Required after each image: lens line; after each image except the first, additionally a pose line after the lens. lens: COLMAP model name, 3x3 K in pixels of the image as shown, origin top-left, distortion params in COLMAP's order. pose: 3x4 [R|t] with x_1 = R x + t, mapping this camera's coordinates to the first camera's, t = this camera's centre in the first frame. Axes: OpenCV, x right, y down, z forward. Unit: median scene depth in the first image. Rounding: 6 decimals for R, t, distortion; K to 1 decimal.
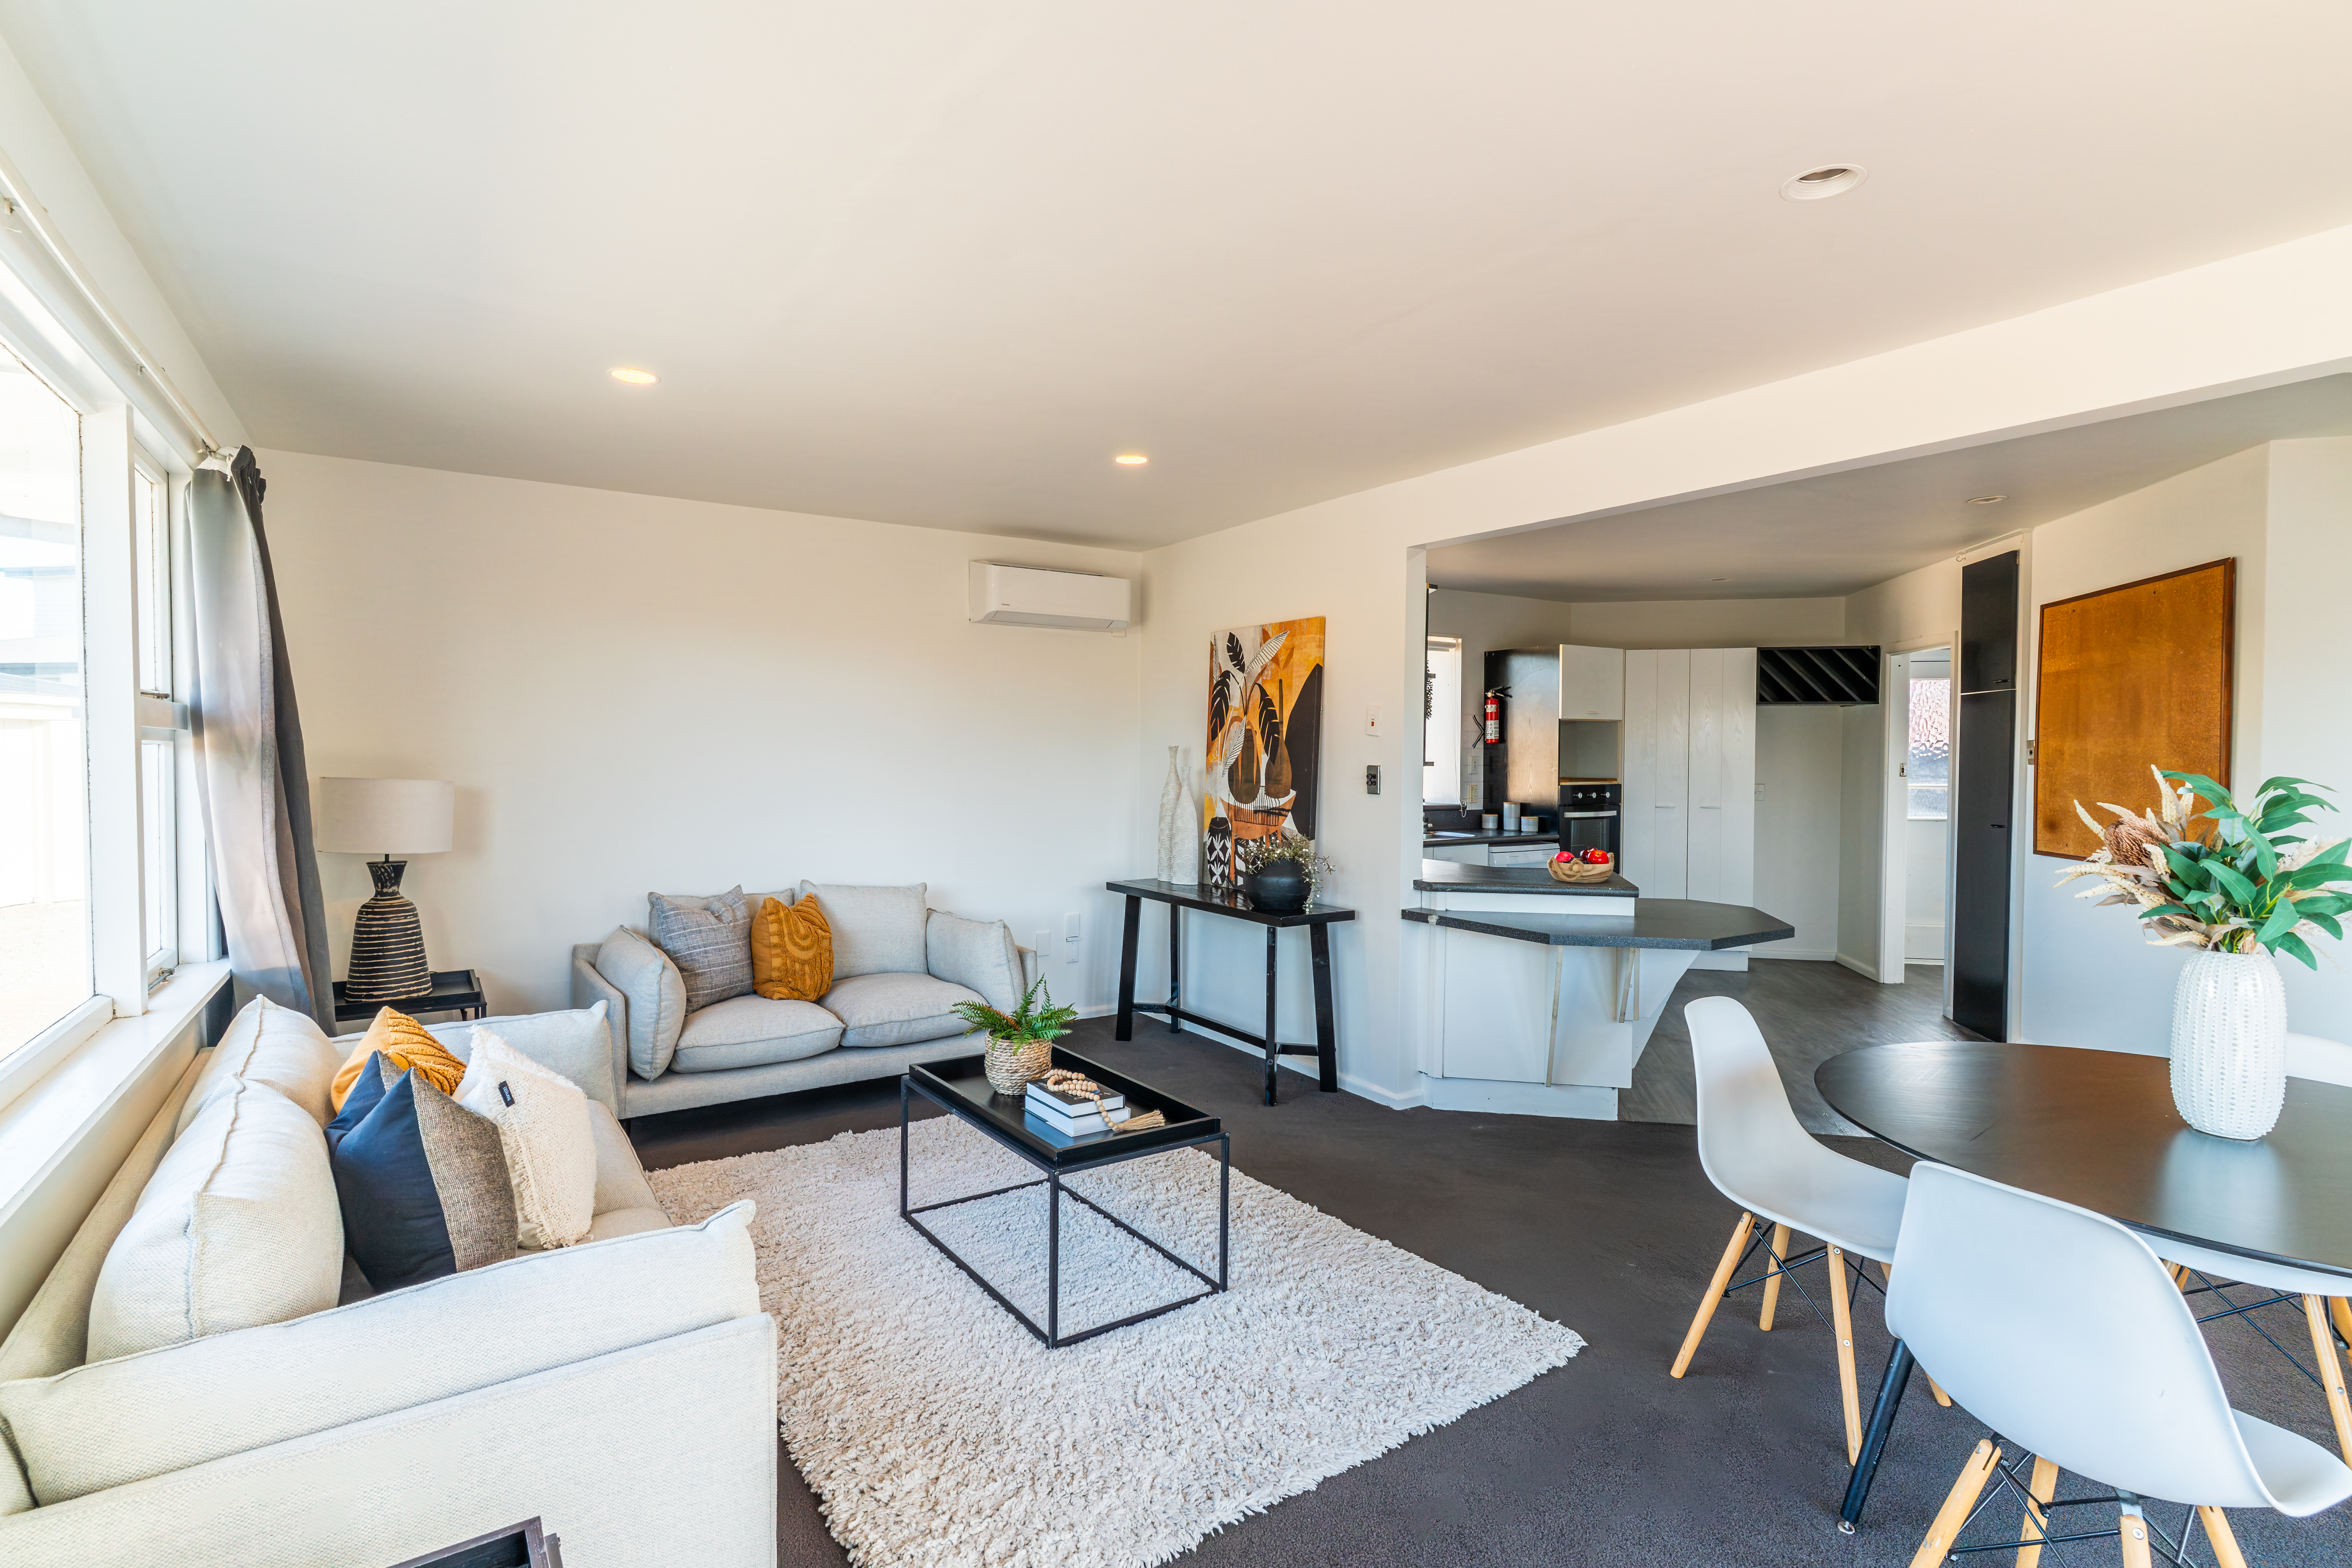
lens RADIAL K [[1109.7, 0, 1176.0], [0, 1109.7, 784.0], [0, 0, 1]] dist [0.001281, -0.000017]
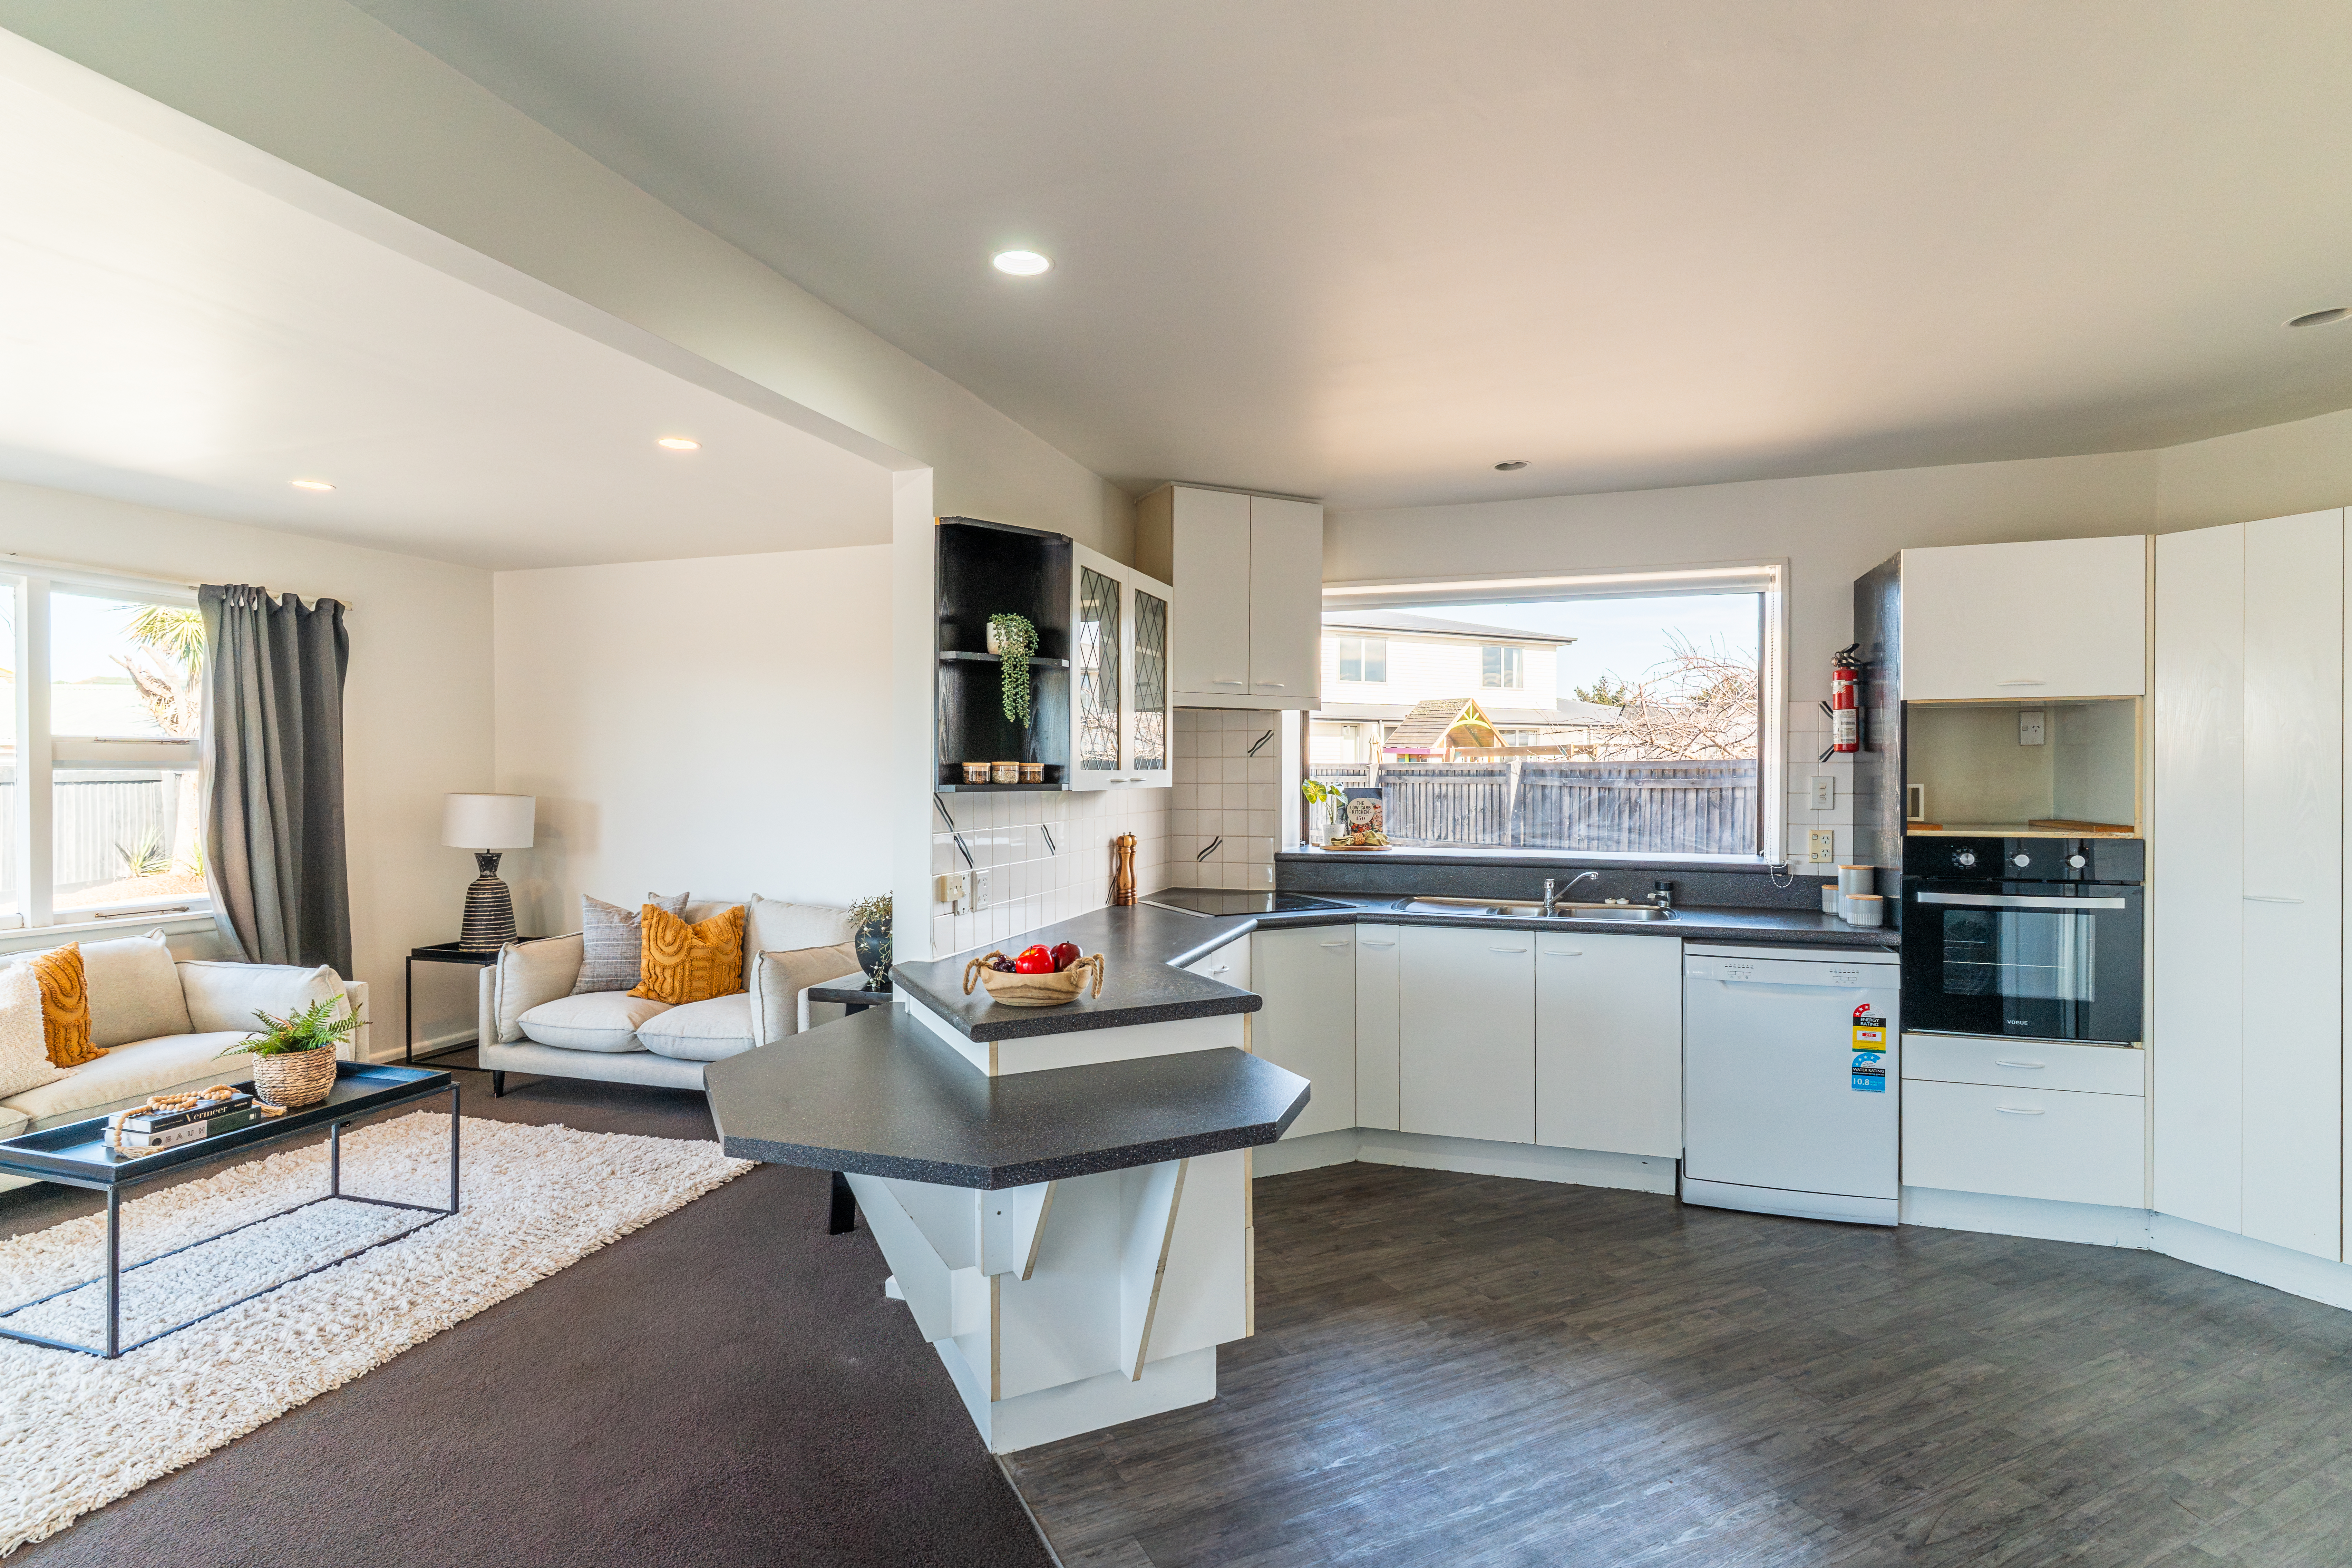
lens RADIAL K [[1142.9, 0, 1174.0], [0, 1142.9, 778.5], [0, 0, 1]] dist [0.002919, 0.000309]
pose [[0.631047, -0.000993, -0.775744, 0.847955], [-0.020781, 0.999619, -0.018184, -0.013408], [0.775466, 0.027596, 0.630786, 0.681573]]
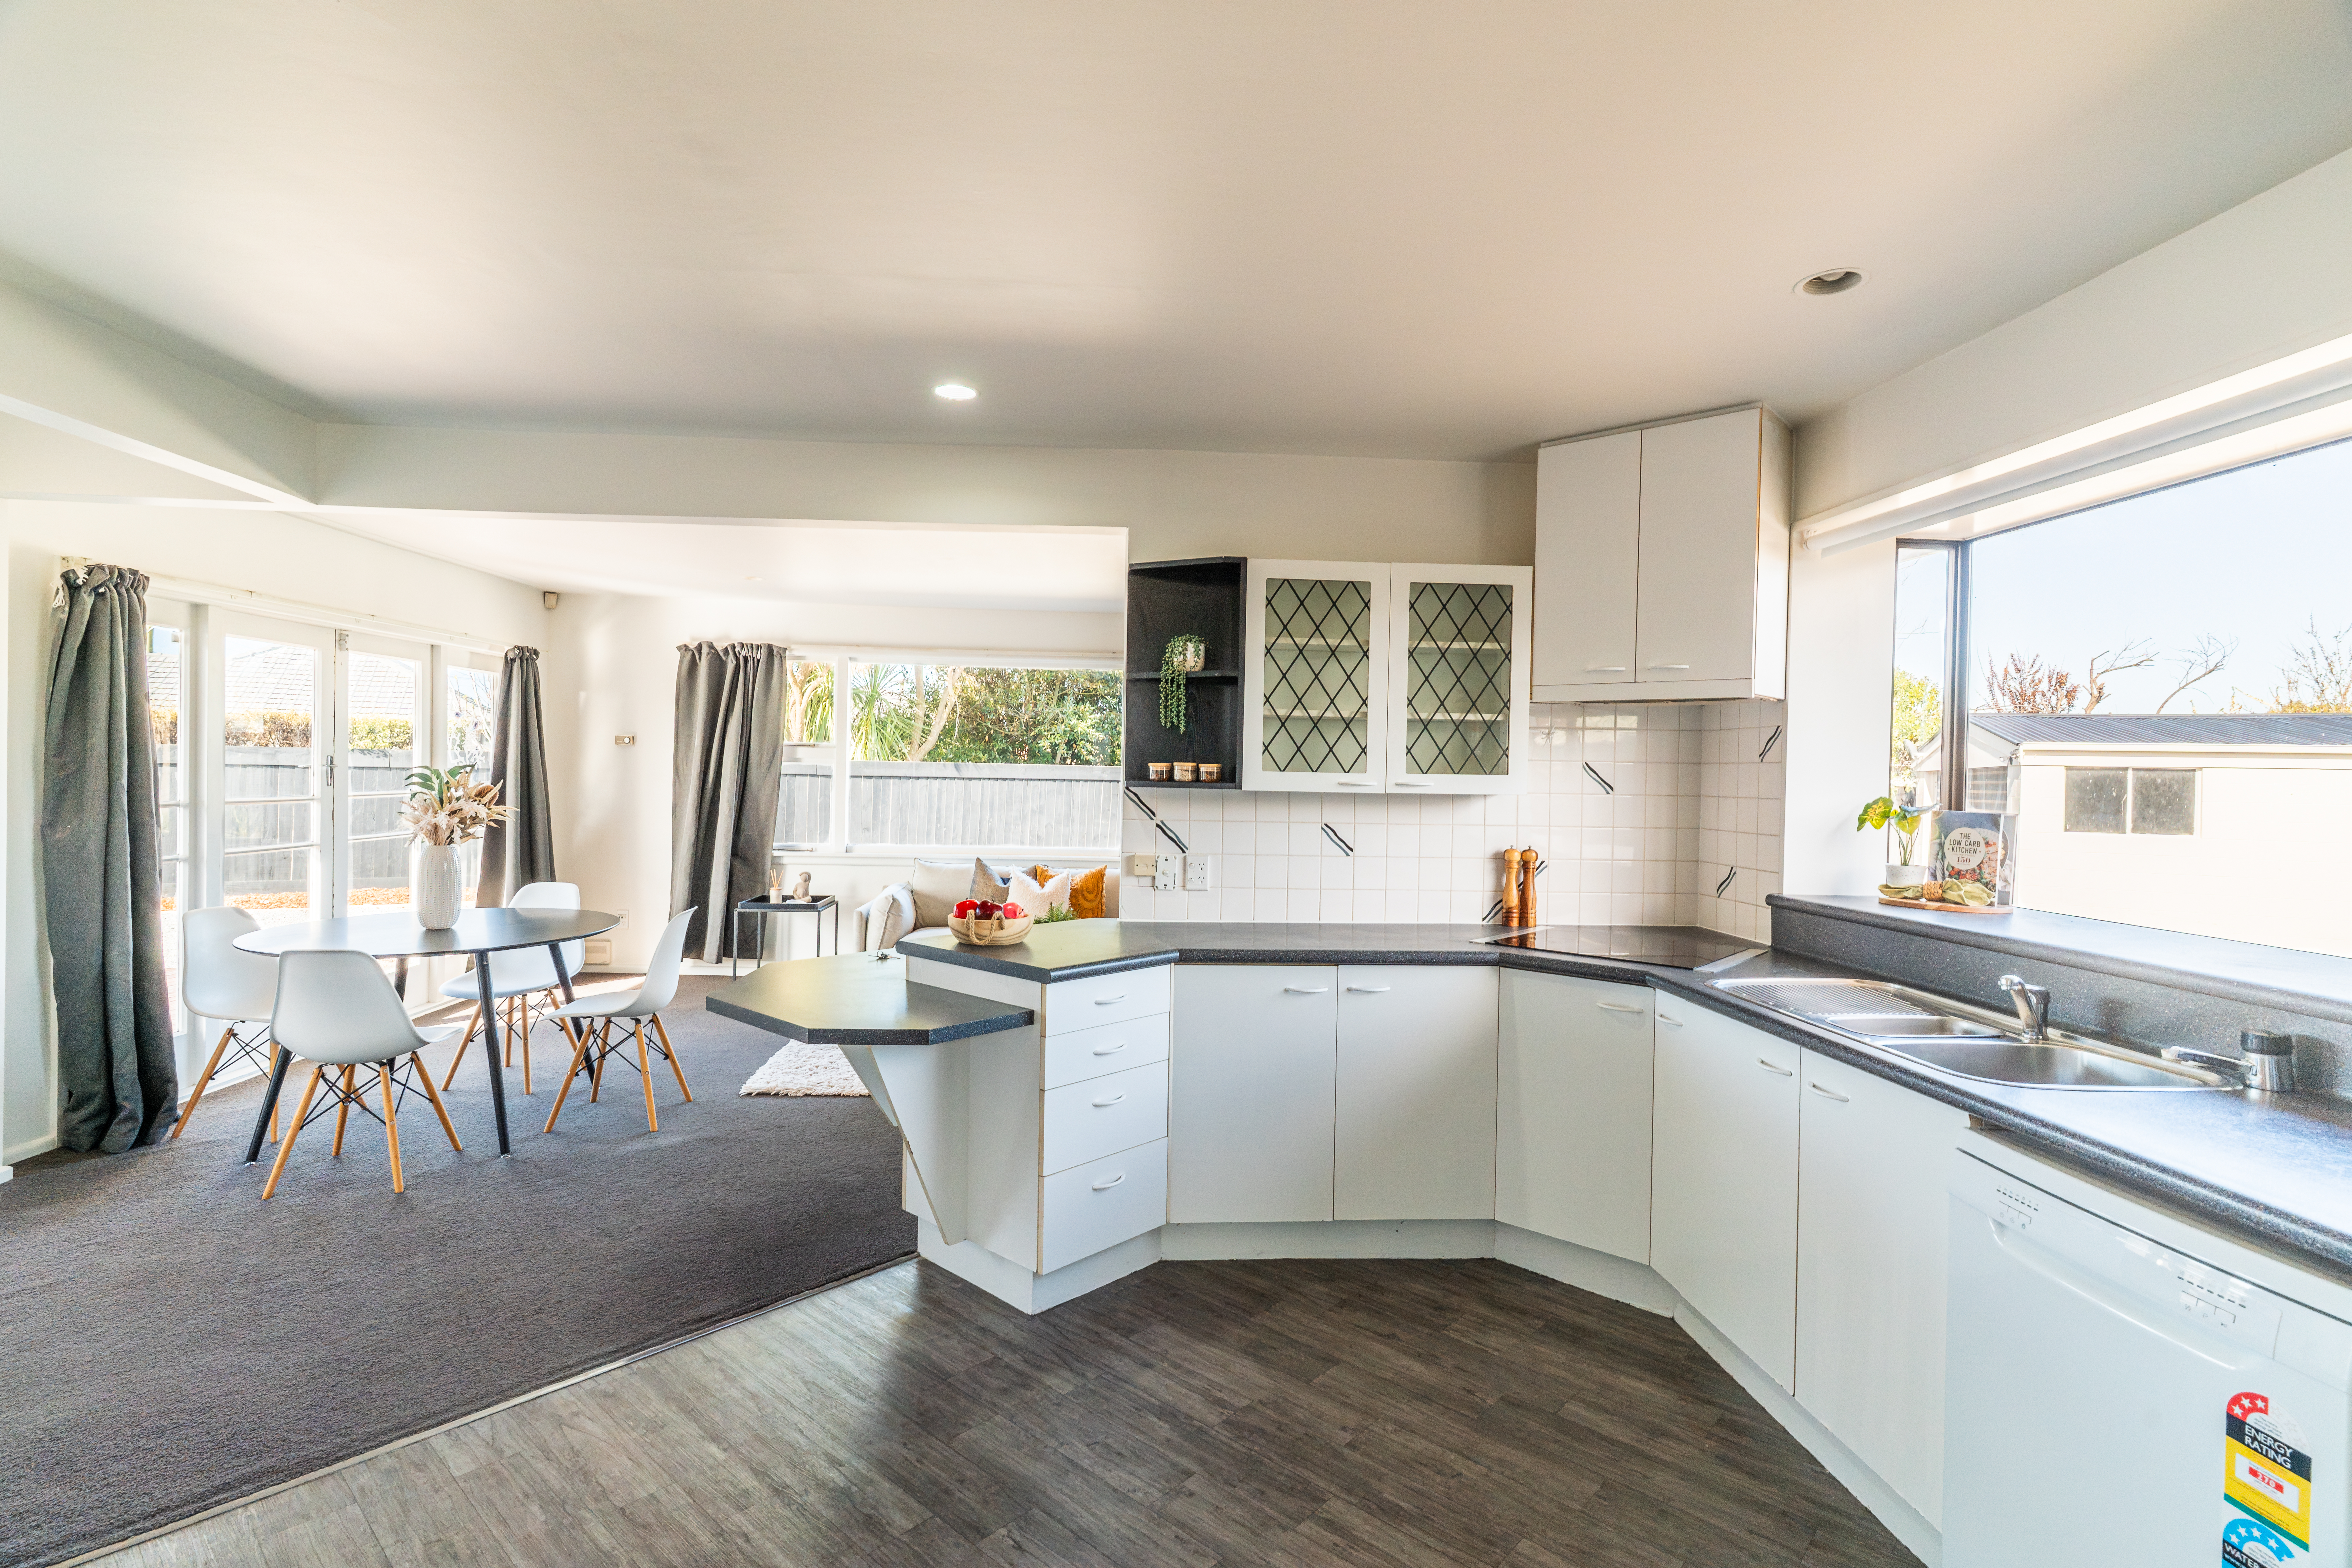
lens RADIAL K [[1109.7, 0, 1176.0], [0, 1109.7, 784.0], [0, 0, 1]] dist [0.001281, -0.000017]
pose [[-0.487800, -0.007207, -0.872926, 0.935731], [-0.050229, 0.998541, 0.019825, -0.035373], [0.871509, 0.053517, -0.487450, 1.457231]]
